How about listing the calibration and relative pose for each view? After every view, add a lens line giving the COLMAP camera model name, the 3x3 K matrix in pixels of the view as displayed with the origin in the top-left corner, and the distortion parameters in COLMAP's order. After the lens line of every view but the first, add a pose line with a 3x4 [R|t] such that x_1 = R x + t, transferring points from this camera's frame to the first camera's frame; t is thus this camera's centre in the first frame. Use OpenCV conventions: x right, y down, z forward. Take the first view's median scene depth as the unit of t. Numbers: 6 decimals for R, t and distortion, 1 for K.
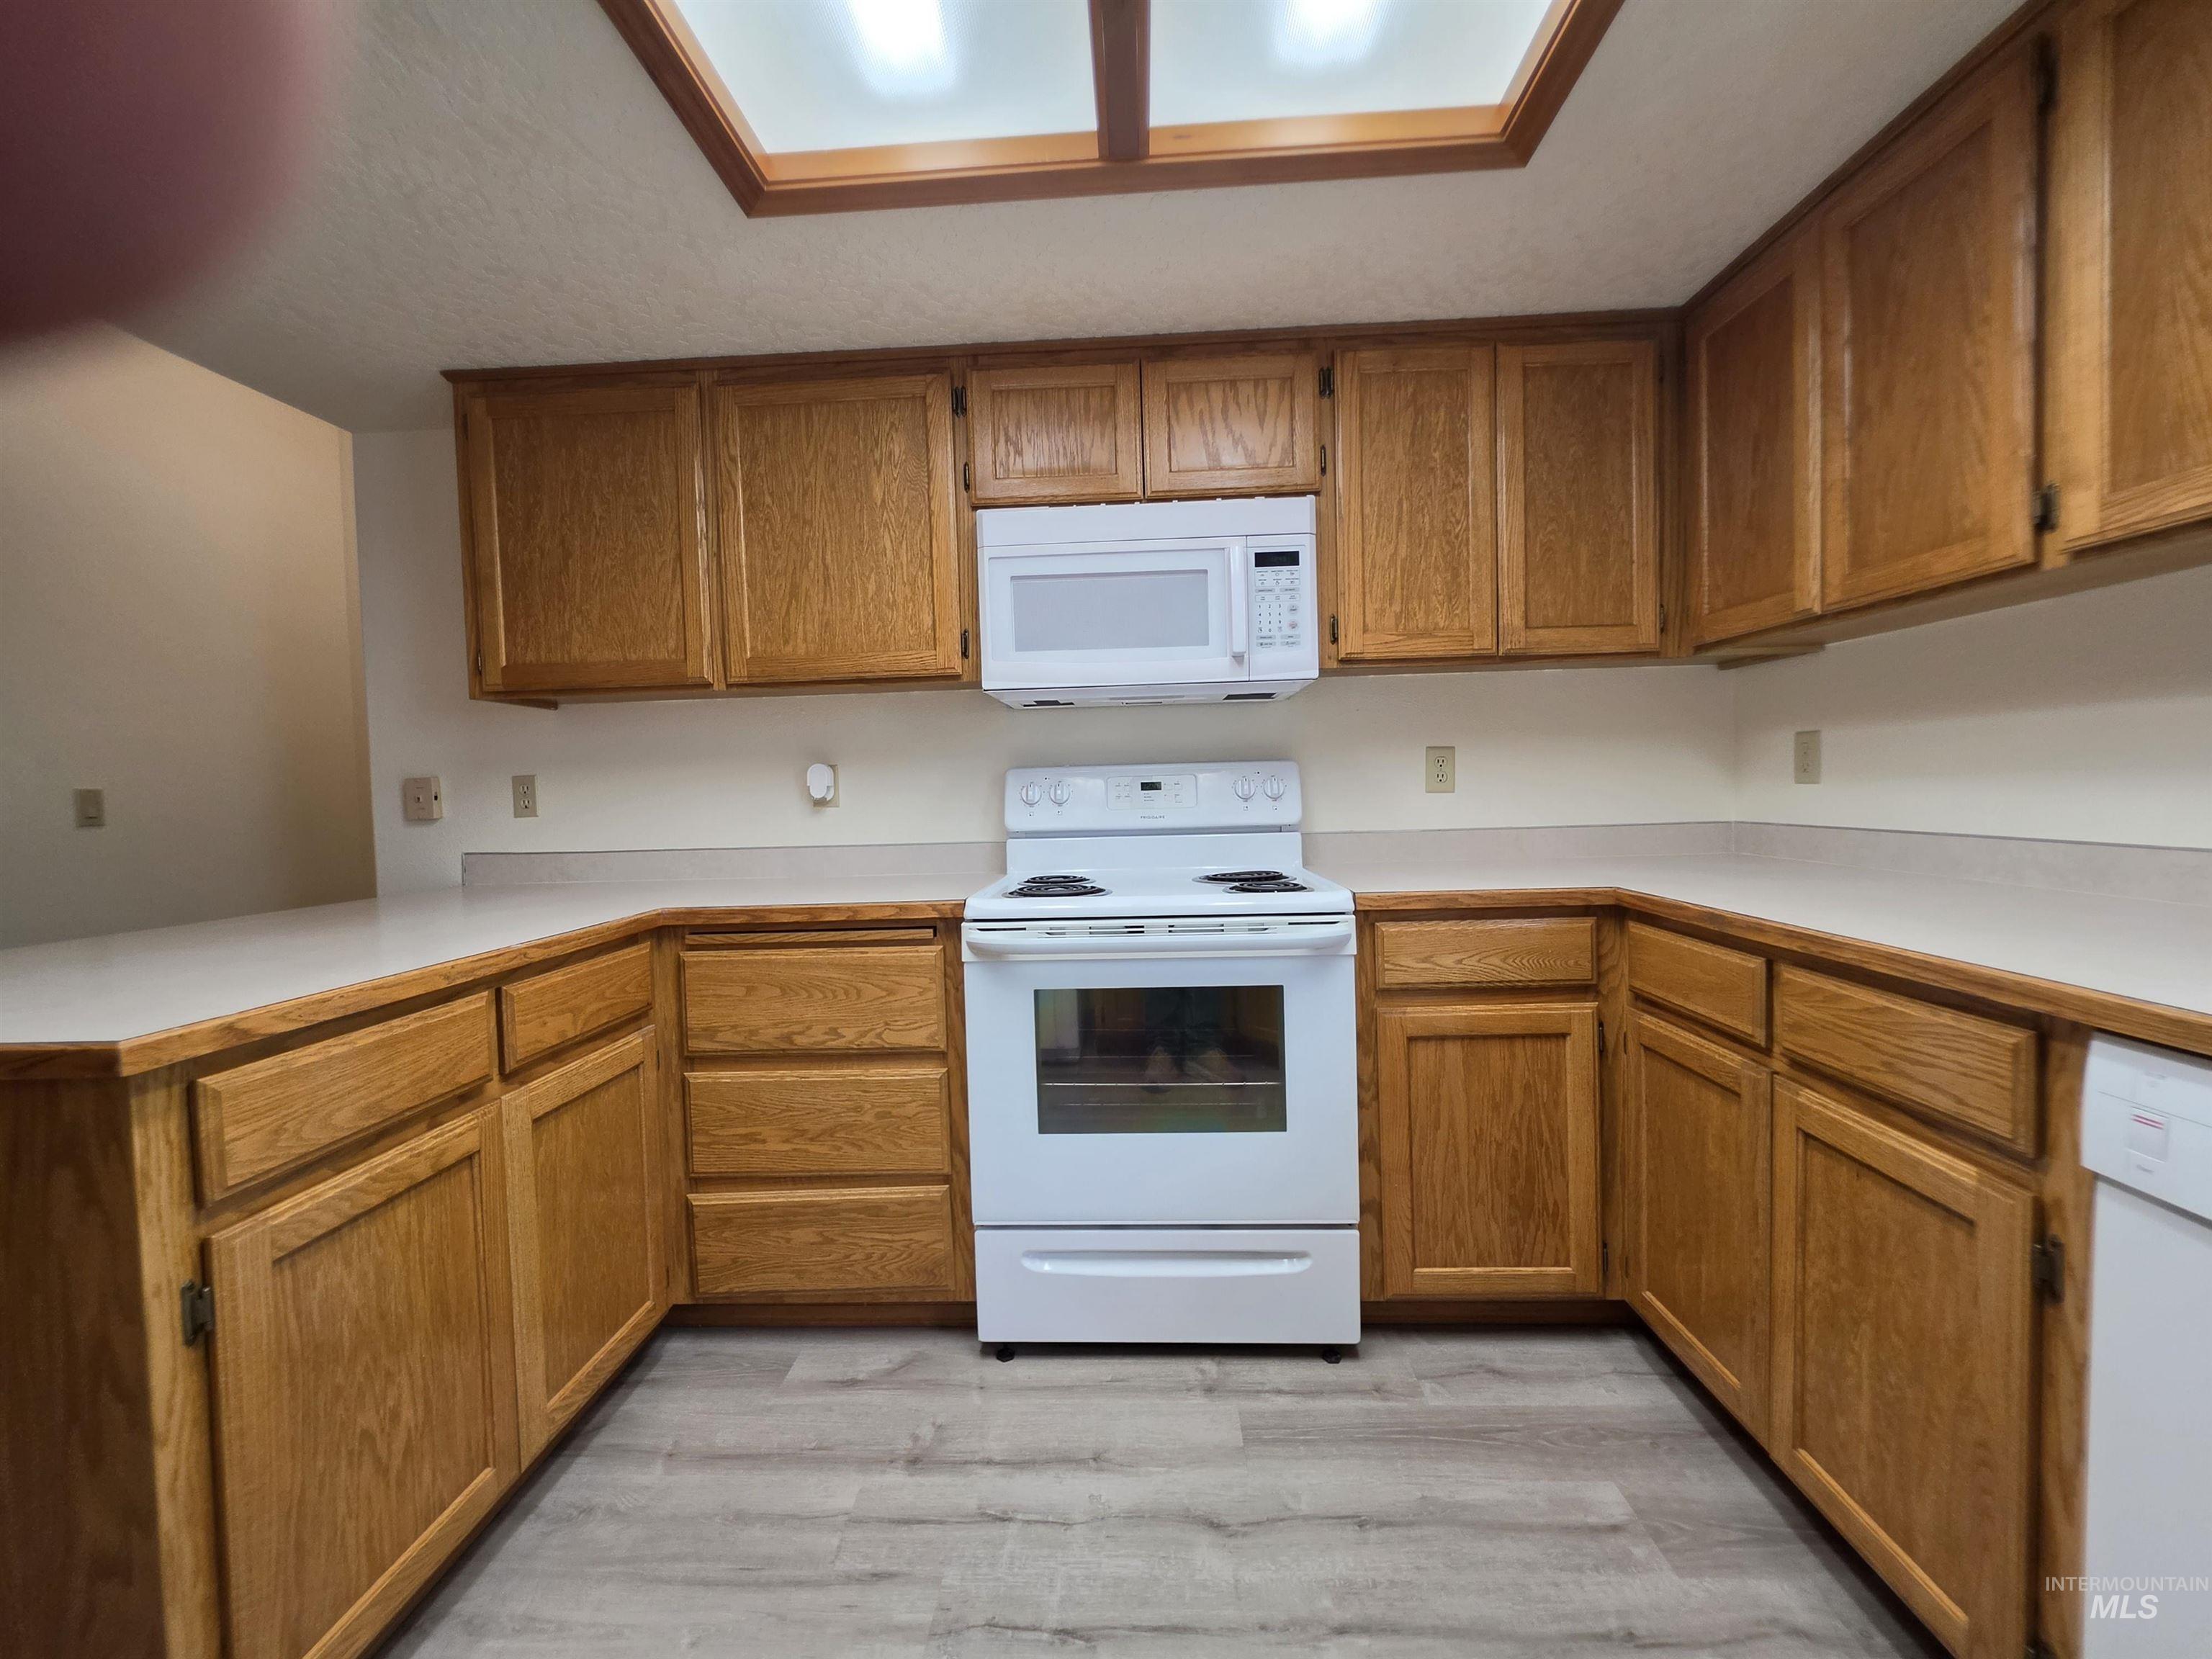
lens RADIAL K [[901.5, 0, 1114.8], [0, 901.5, 832.5], [0, 0, 1]] dist [-0.004318, 0.000173]
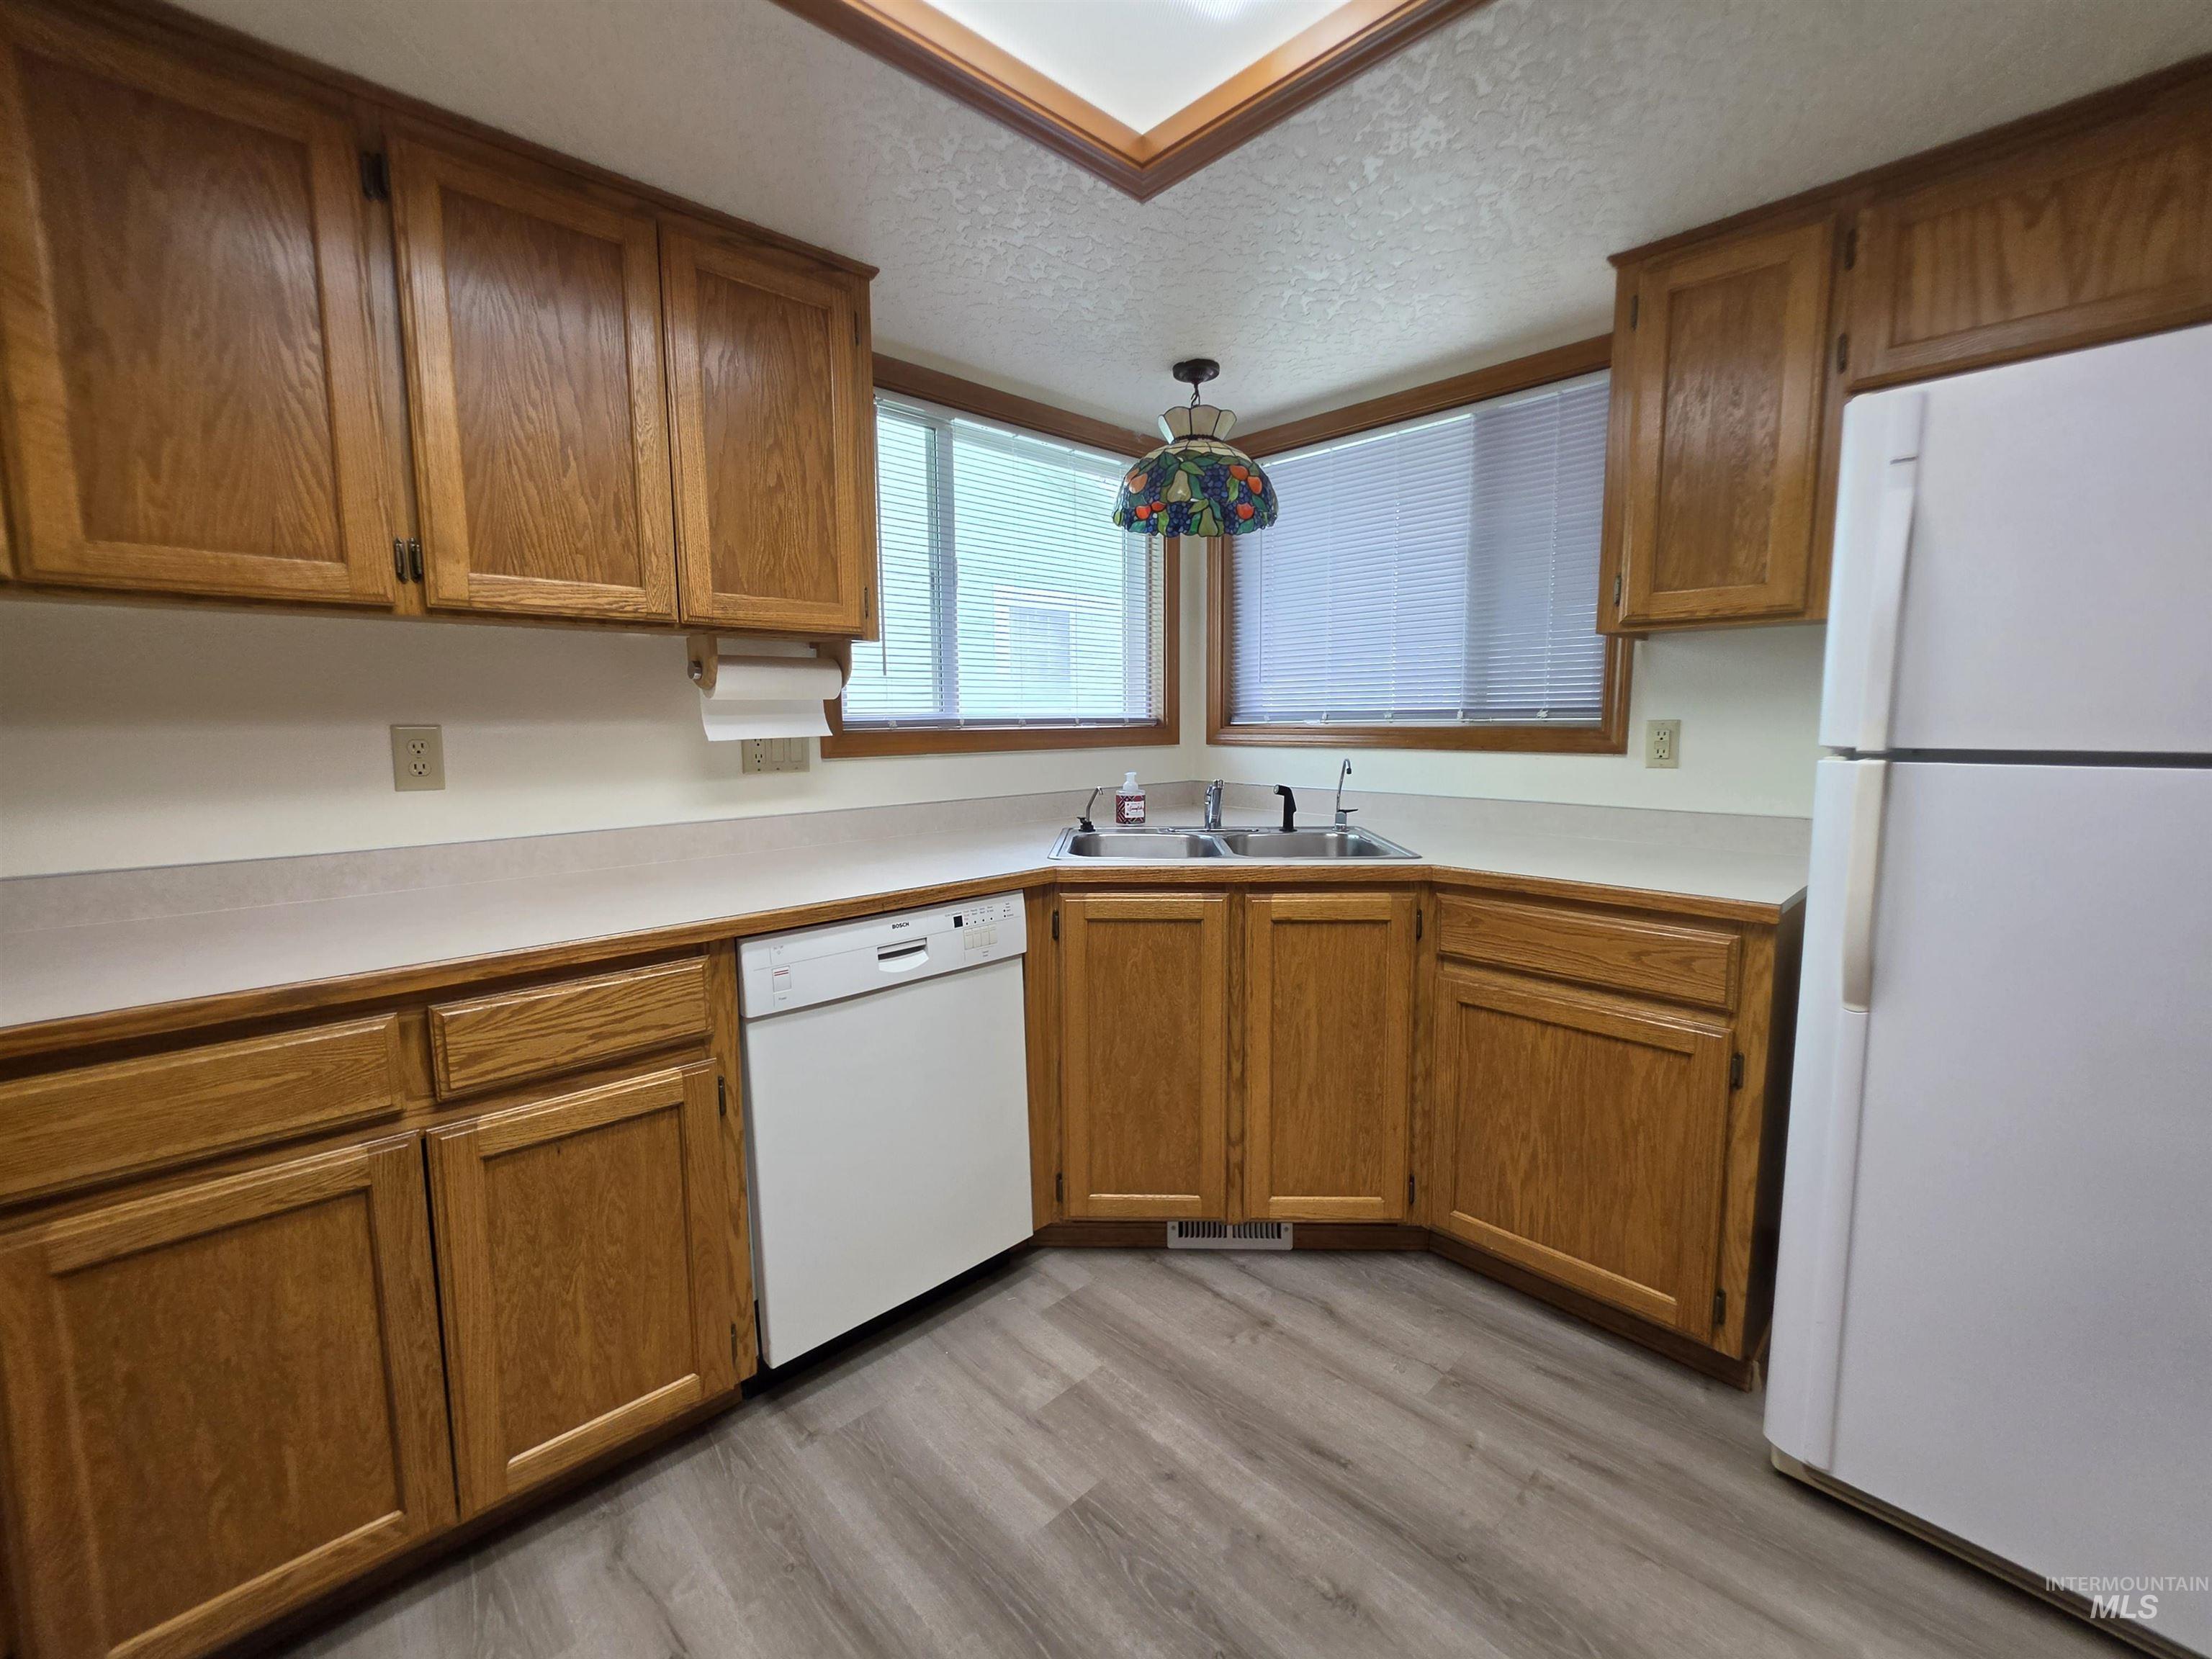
lens RADIAL K [[901.5, 0, 1103.5], [0, 901.5, 820.8], [0, 0, 1]] dist [-0.004318, 0.000173]
pose [[-0.718855, -0.049522, 0.693394, -0.284359], [0.057560, 0.989794, 0.130364, -0.090755], [-0.692773, 0.133624, -0.708667, 0.851773]]
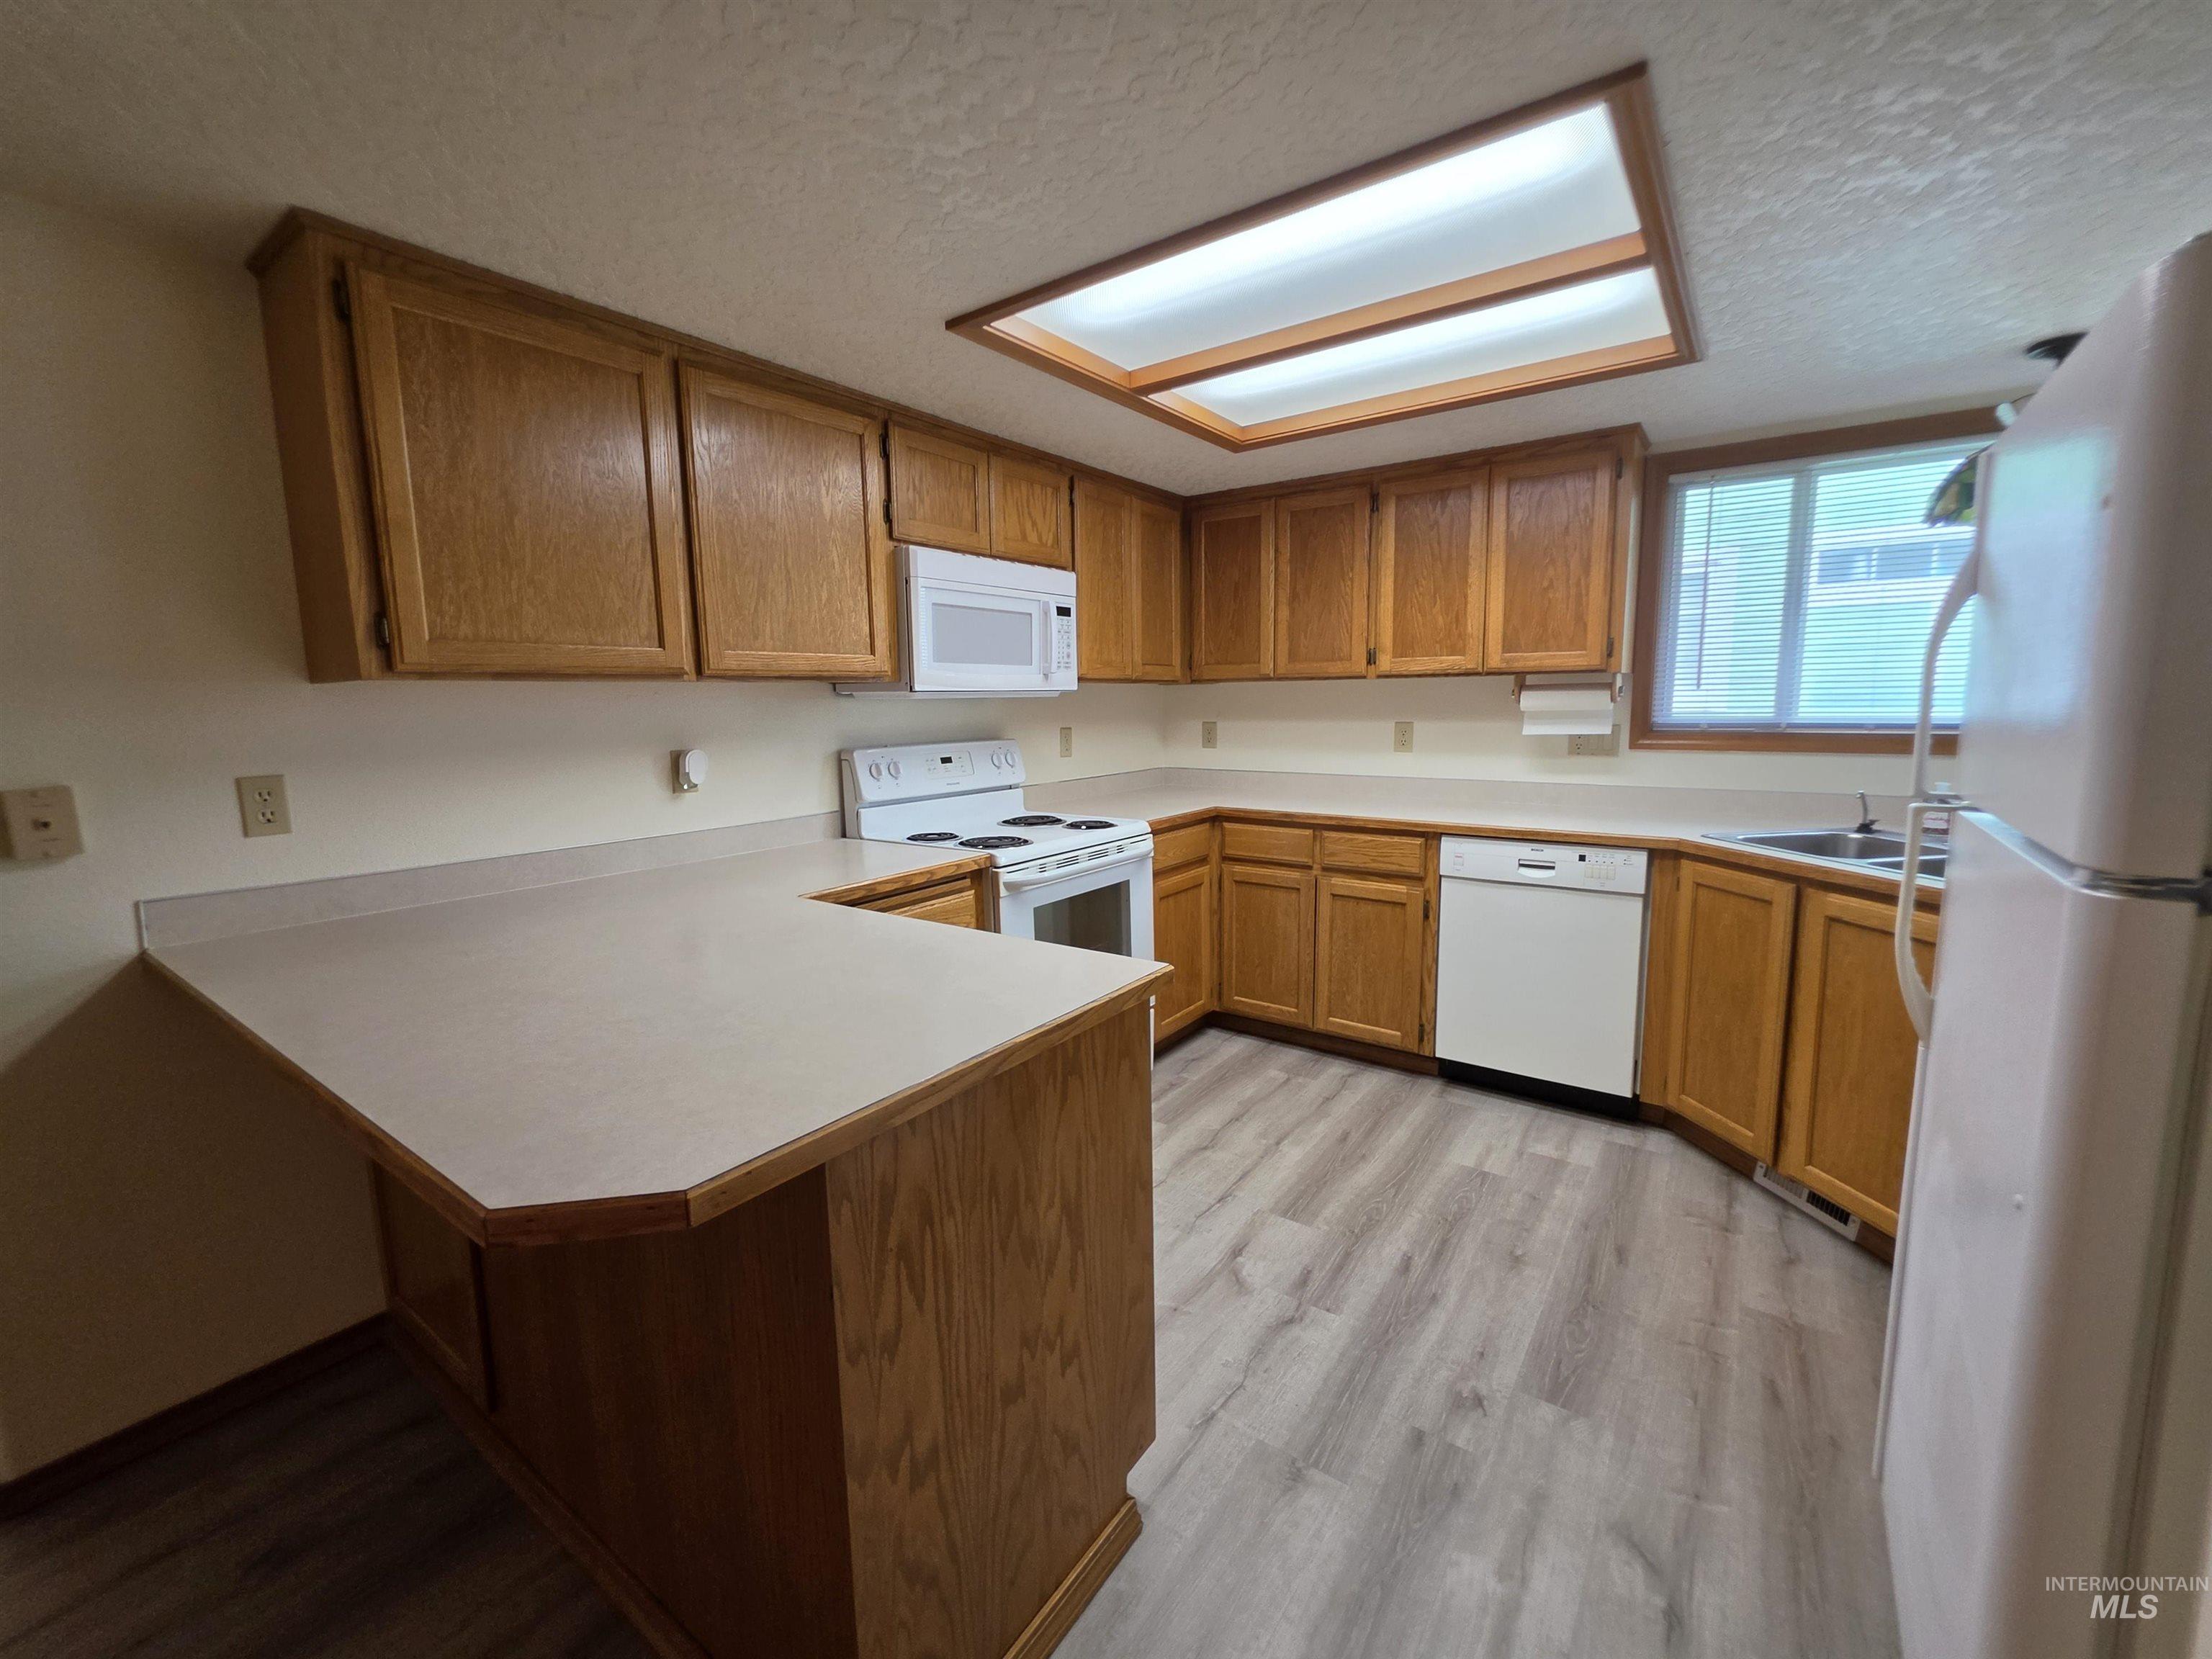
lens RADIAL K [[901.5, 0, 1122.5], [0, 901.5, 835.1], [0, 0, 1]] dist [-0.004318, 0.000173]
pose [[0.540976, -0.106587, 0.834256, -1.215964], [0.038466, 0.994035, 0.102057, -0.087332], [-0.840158, -0.023119, 0.541849, 0.083099]]
